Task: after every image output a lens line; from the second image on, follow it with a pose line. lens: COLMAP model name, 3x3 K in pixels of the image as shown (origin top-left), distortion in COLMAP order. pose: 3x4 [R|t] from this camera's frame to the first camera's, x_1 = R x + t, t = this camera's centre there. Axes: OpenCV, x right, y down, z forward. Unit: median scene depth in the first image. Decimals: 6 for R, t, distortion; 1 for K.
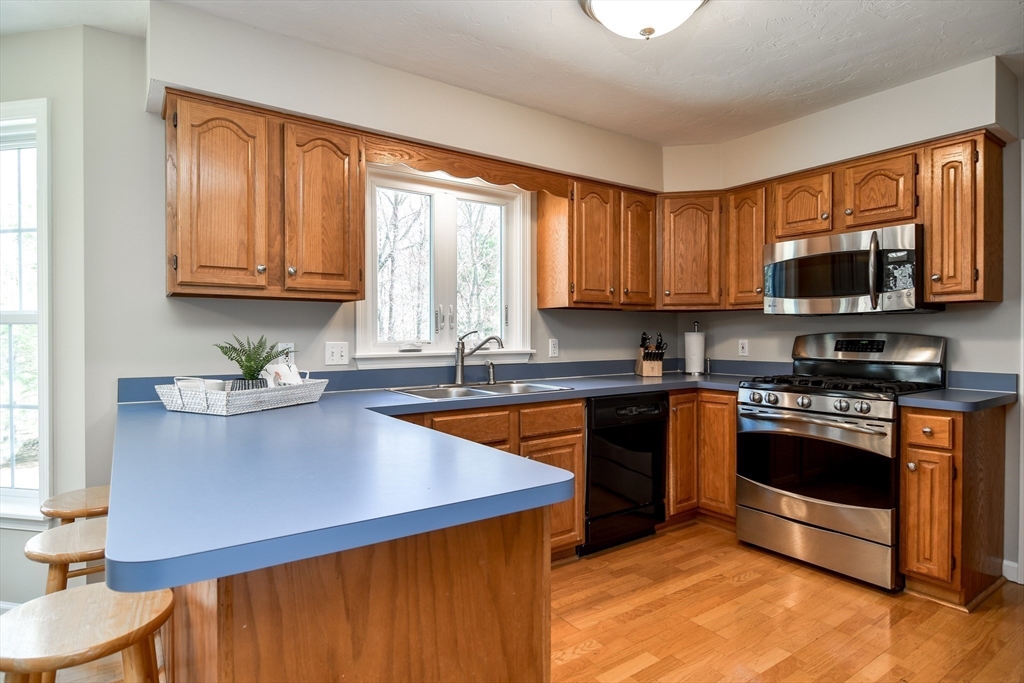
lens RADIAL K [[555.6, 0, 507.4], [0, 555.6, 336.8], [0, 0, 1]] dist [0.005945, -0.007929]
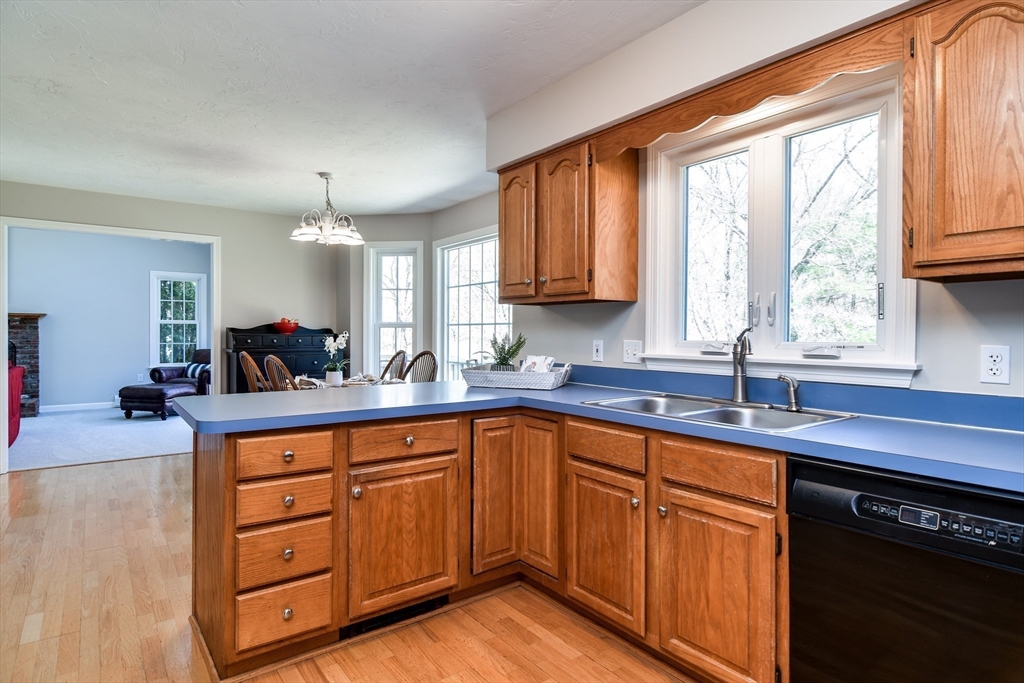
lens RADIAL K [[555.6, 0, 516.1], [0, 555.6, 333.8], [0, 0, 1]] dist [0.005945, -0.007929]
pose [[0.045177, 0.000335, -0.998979, 0.680545], [-0.009785, 0.999952, -0.000107, -0.000808], [0.998931, 0.009780, 0.045178, 0.736622]]
